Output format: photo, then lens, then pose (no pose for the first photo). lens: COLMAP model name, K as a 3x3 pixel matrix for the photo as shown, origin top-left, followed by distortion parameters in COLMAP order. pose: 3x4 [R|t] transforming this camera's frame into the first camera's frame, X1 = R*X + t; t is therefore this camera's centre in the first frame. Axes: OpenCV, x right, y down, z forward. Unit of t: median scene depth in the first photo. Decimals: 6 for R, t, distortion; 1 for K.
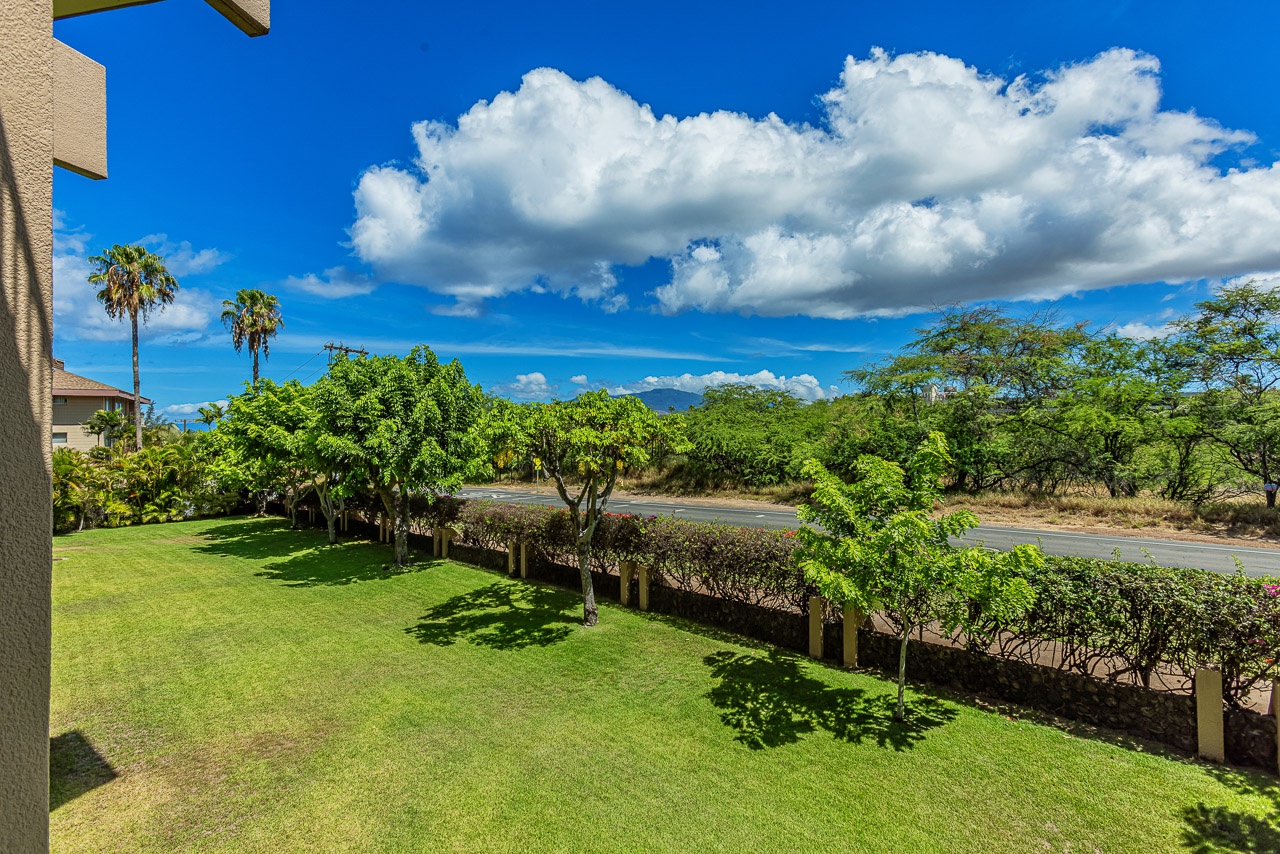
lens RADIAL K [[587.7, 0, 630.6], [0, 587.7, 422.0], [0, 0, 1]] dist [0.015628, 0.007539]
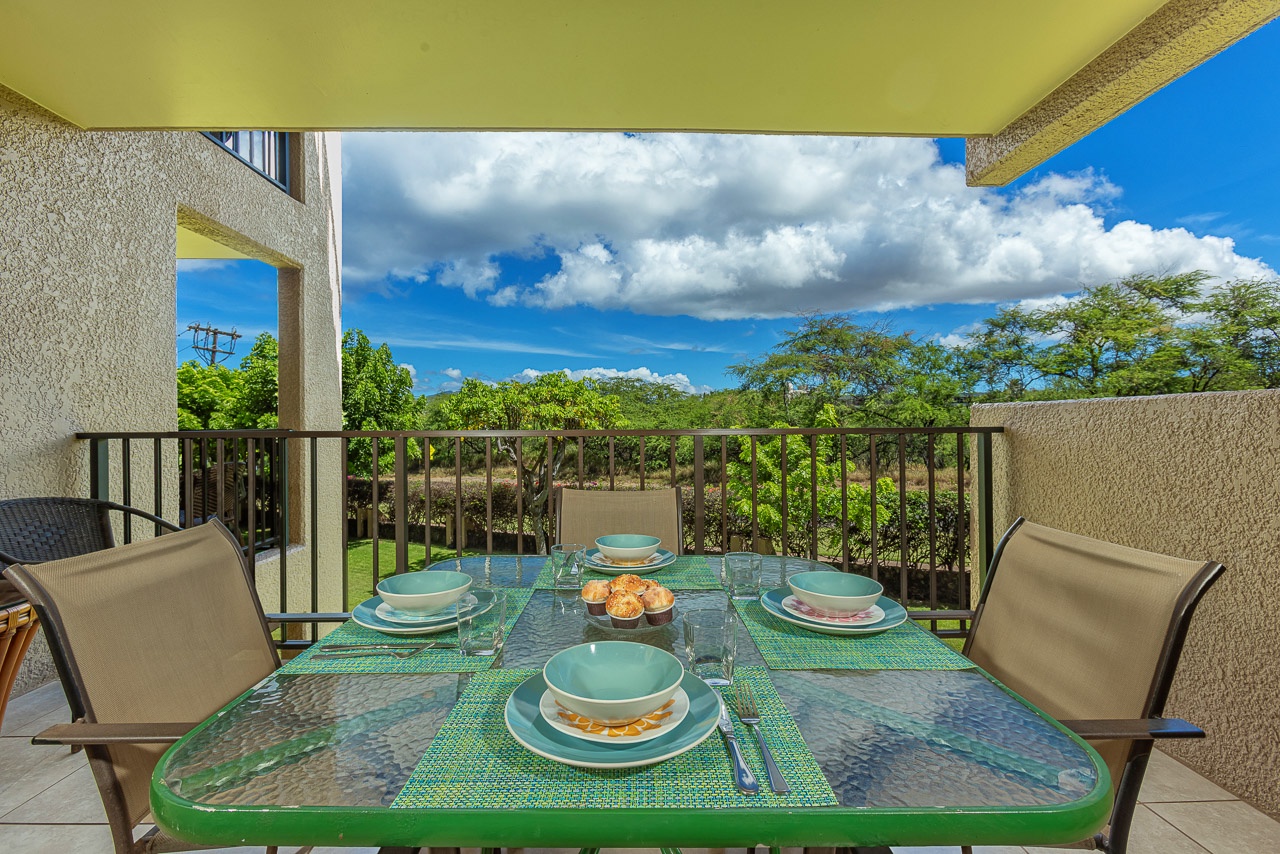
lens RADIAL K [[587.7, 0, 637.0], [0, 587.7, 421.9], [0, 0, 1]] dist [0.015628, 0.007539]
pose [[0.975012, 0.002480, 0.222139, -0.066212], [-0.004293, 0.999961, 0.007683, 0.014178], [-0.222111, -0.008445, 0.974985, -0.074417]]
